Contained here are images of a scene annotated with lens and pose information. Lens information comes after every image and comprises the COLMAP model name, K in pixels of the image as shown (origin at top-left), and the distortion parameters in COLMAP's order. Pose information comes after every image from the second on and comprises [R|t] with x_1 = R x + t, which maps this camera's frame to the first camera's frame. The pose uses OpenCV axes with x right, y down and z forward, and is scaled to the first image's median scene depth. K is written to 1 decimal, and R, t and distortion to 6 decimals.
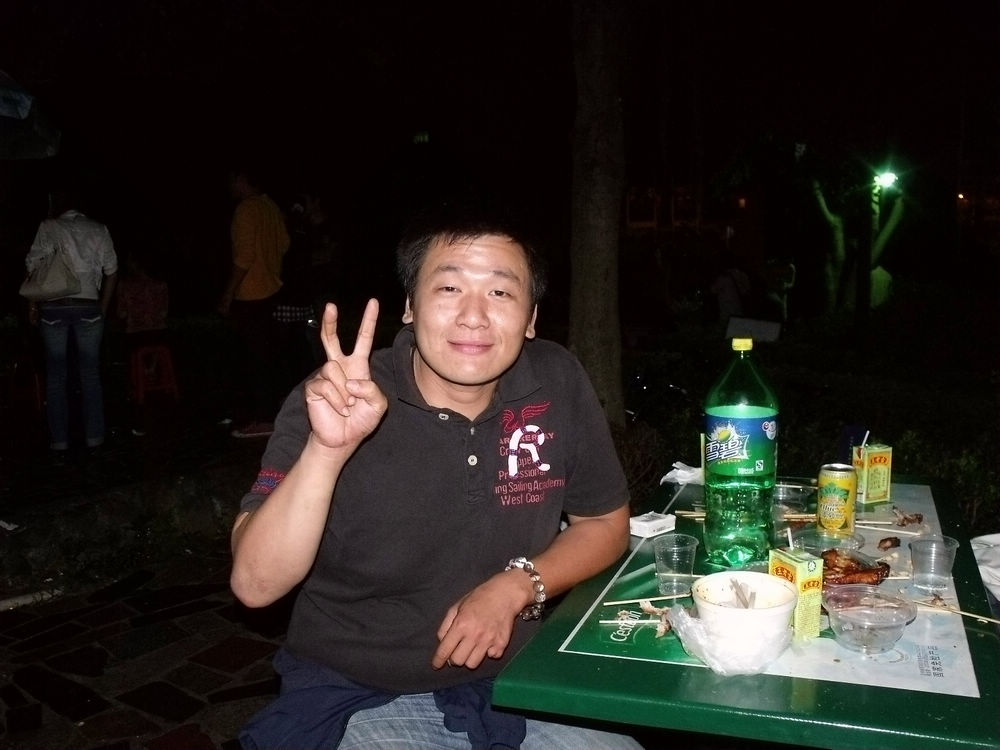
lens RADIAL K [[963.6, 0, 485.4], [0, 963.6, 391.6], [0, 0, 1]] dist [-0.063742, 0.000000]
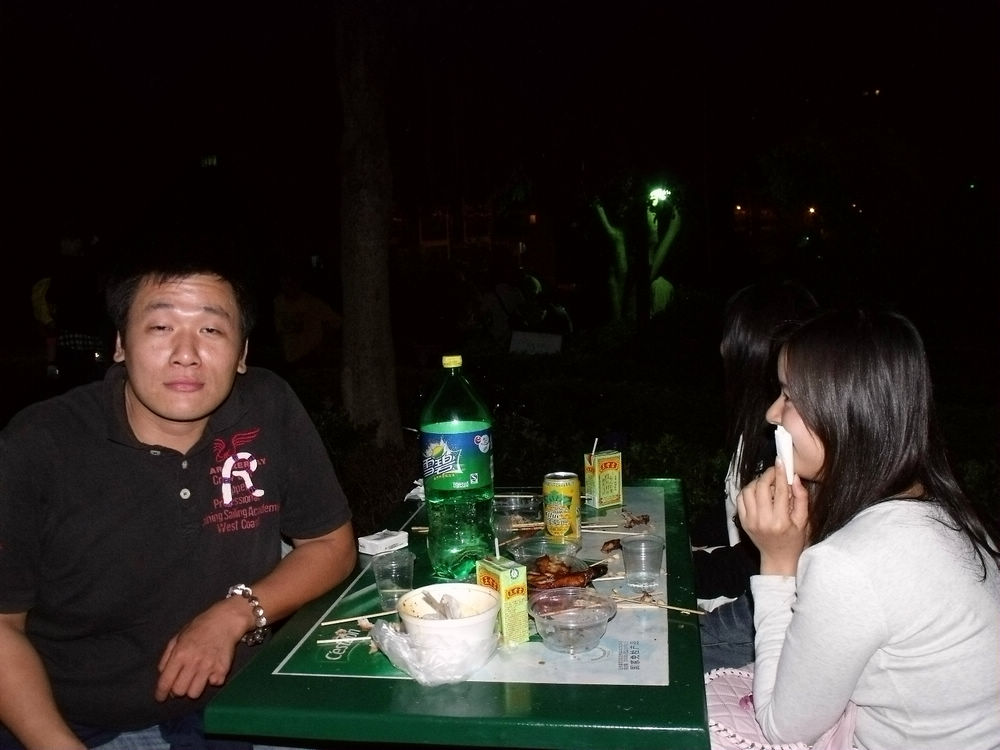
lens RADIAL K [[963.6, 0, 515.5], [0, 963.6, 417.8], [0, 0, 1]] dist [-0.063742, 0.000000]
pose [[0.987170, -0.051890, 0.151009, 0.177374], [0.050342, 0.998633, 0.014061, -0.000674], [-0.151532, -0.006279, 0.988432, -0.030150]]
